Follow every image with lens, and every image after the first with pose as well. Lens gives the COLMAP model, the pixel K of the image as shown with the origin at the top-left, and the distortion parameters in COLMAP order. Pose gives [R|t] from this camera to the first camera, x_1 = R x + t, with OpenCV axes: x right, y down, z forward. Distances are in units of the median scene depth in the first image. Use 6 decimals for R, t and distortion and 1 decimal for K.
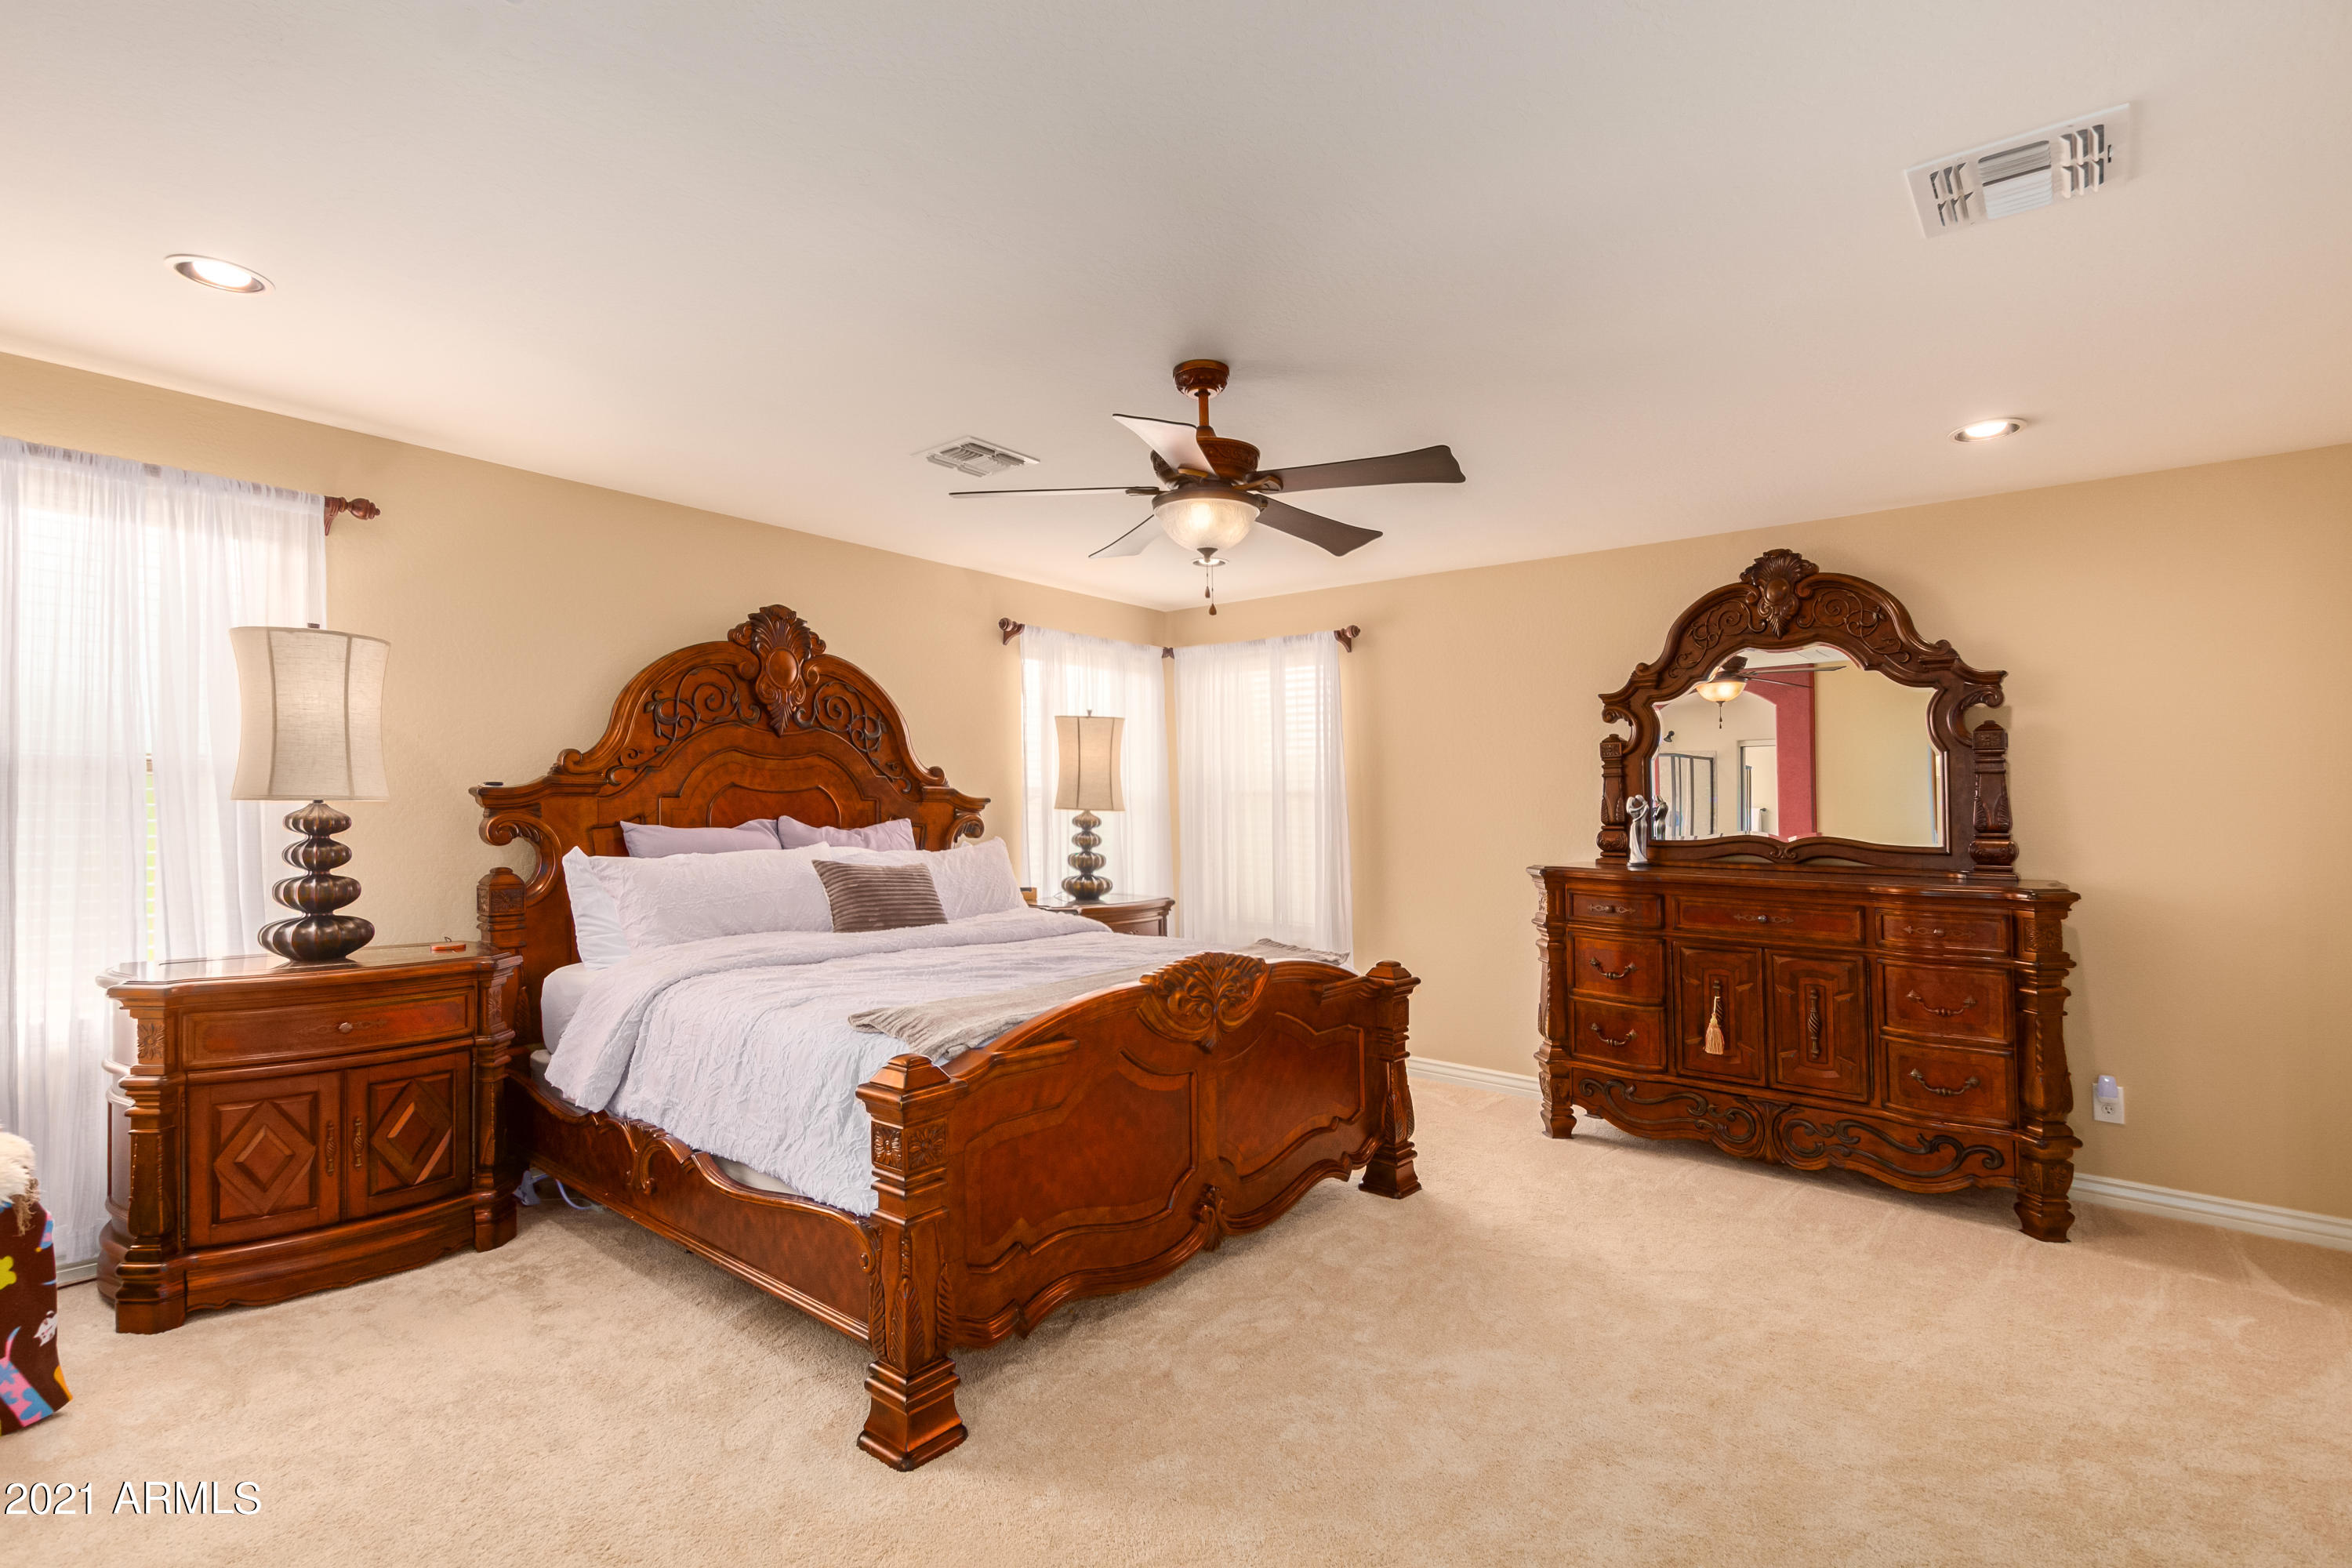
lens RADIAL K [[1086.6, 0, 1183.9], [0, 1086.6, 754.9], [0, 0, 1]] dist [0.002541, -0.000285]
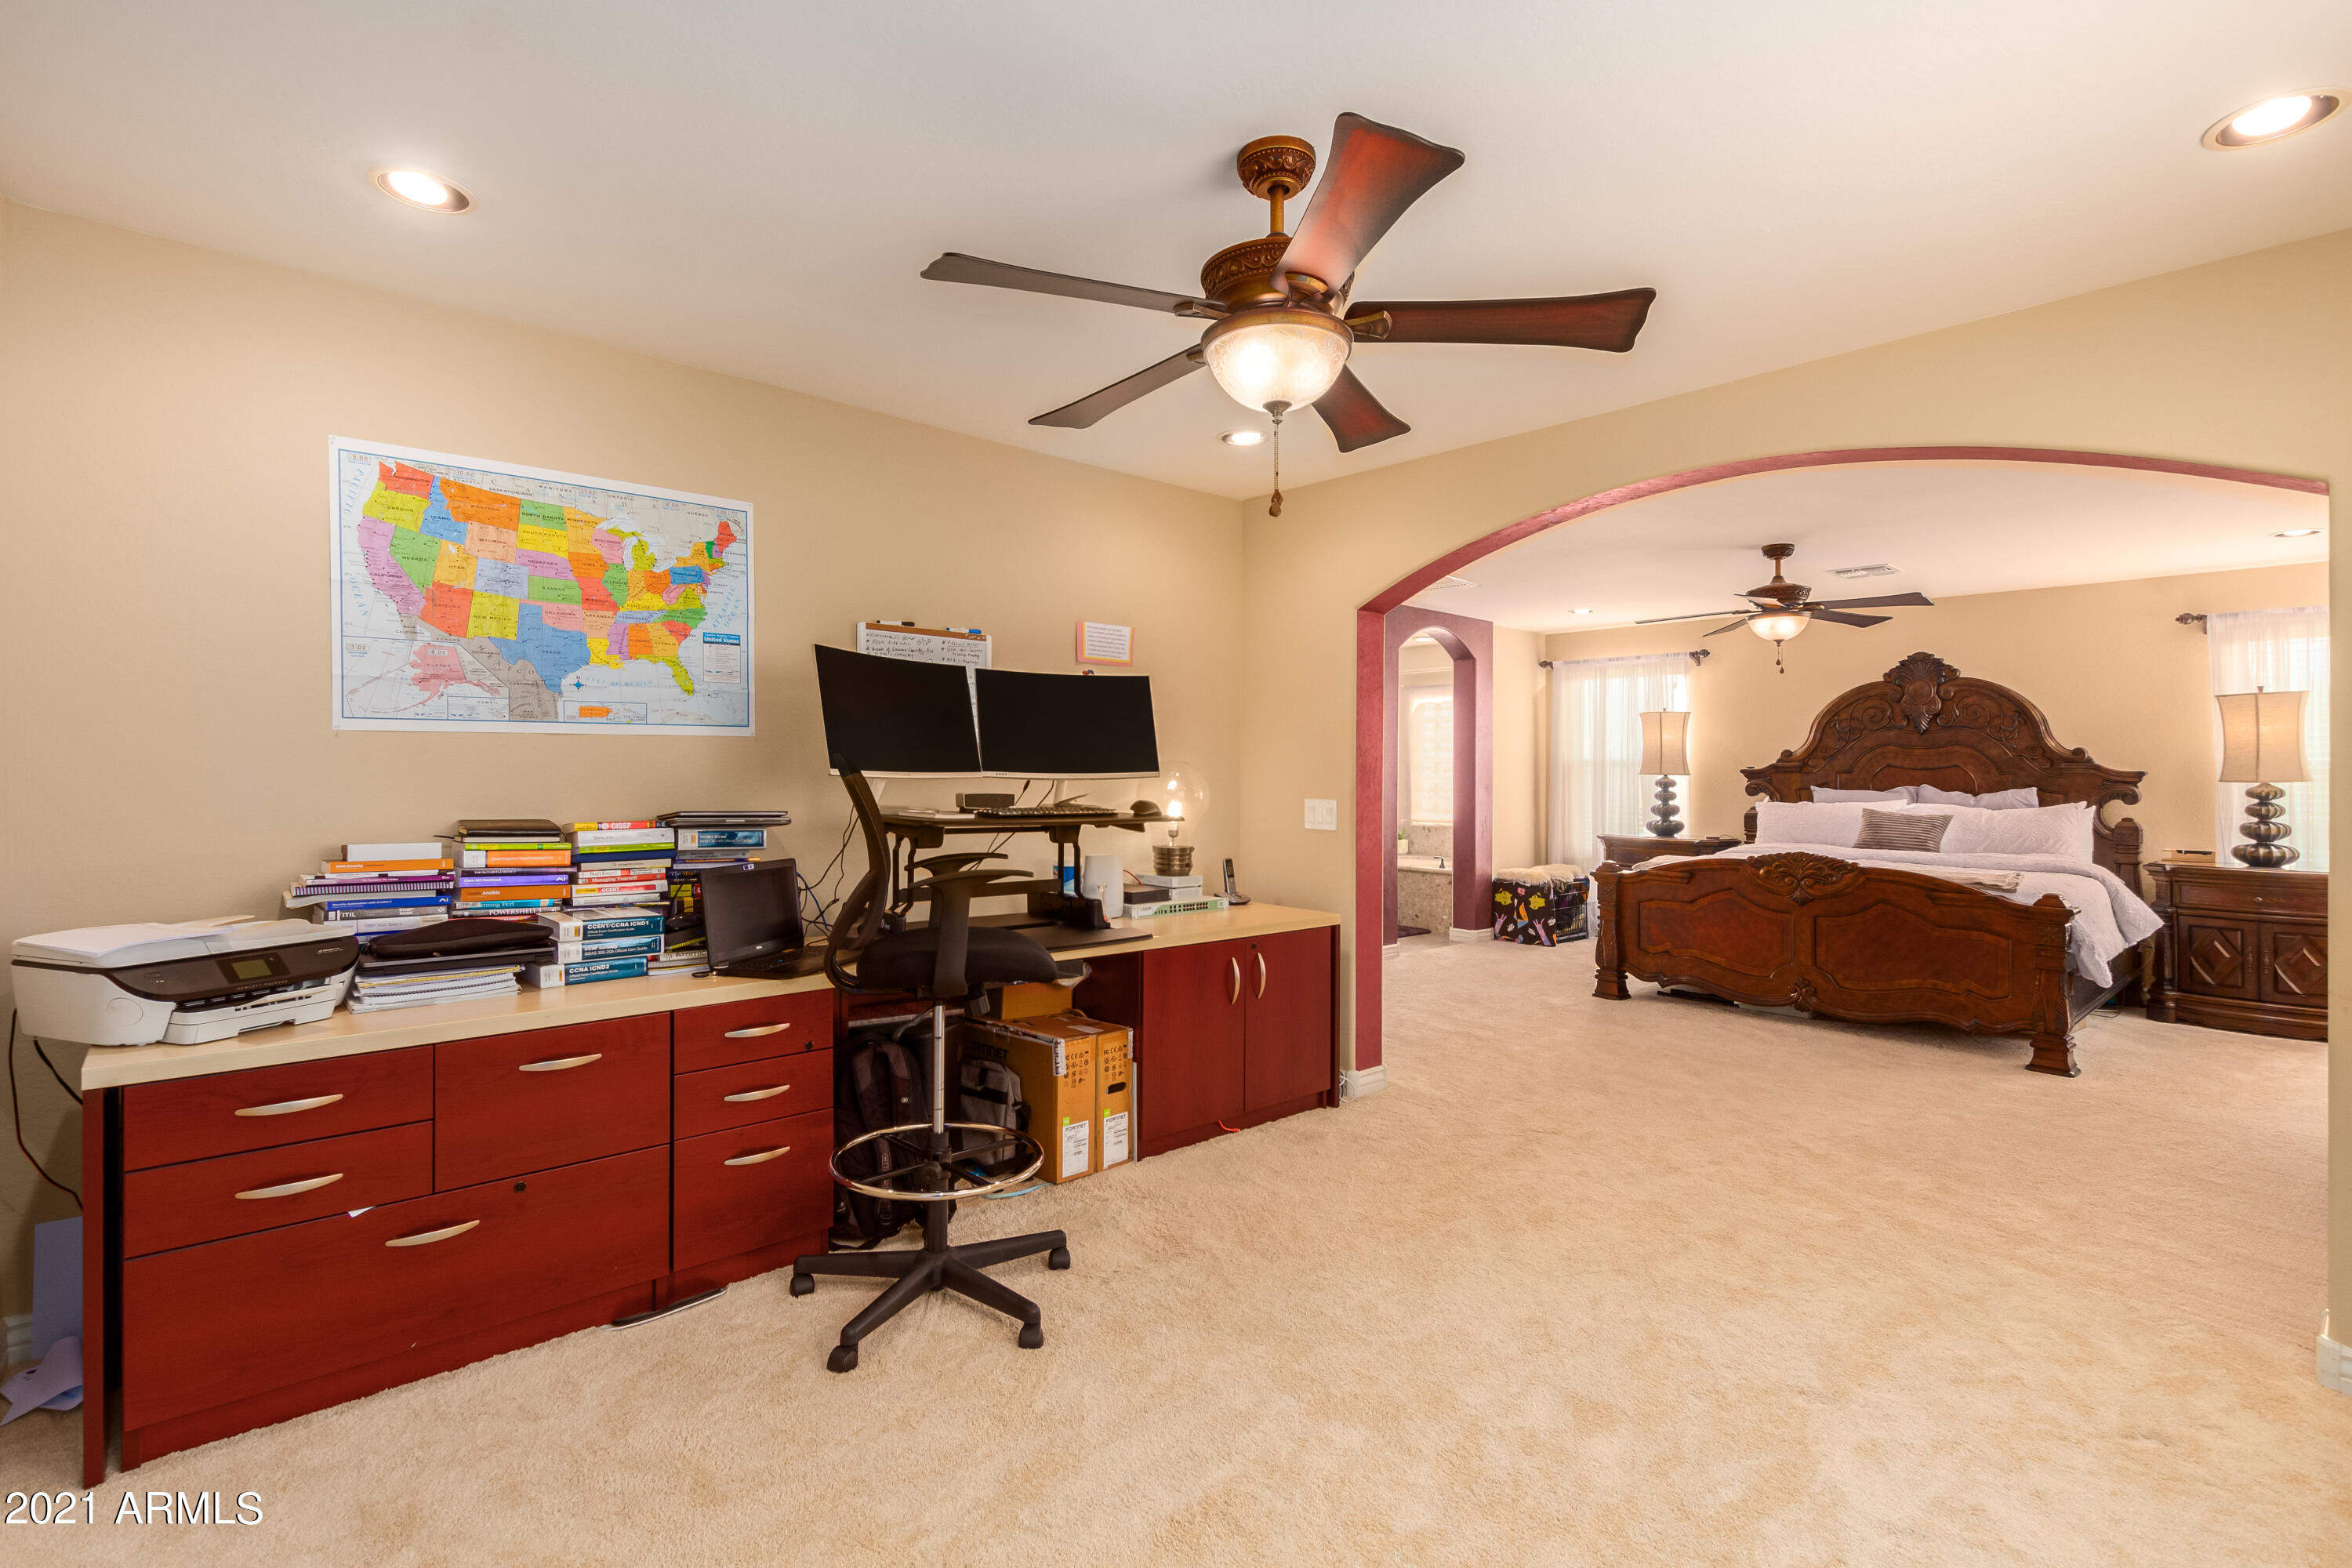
lens RADIAL K [[1086.6, 0, 1183.9], [0, 1086.6, 754.9], [0, 0, 1]] dist [0.002541, -0.000285]
pose [[-0.148889, -0.020612, -0.988639, 1.500581], [0.042675, 0.998717, -0.027249, 0.011330], [0.987933, -0.046247, -0.147818, 0.177978]]
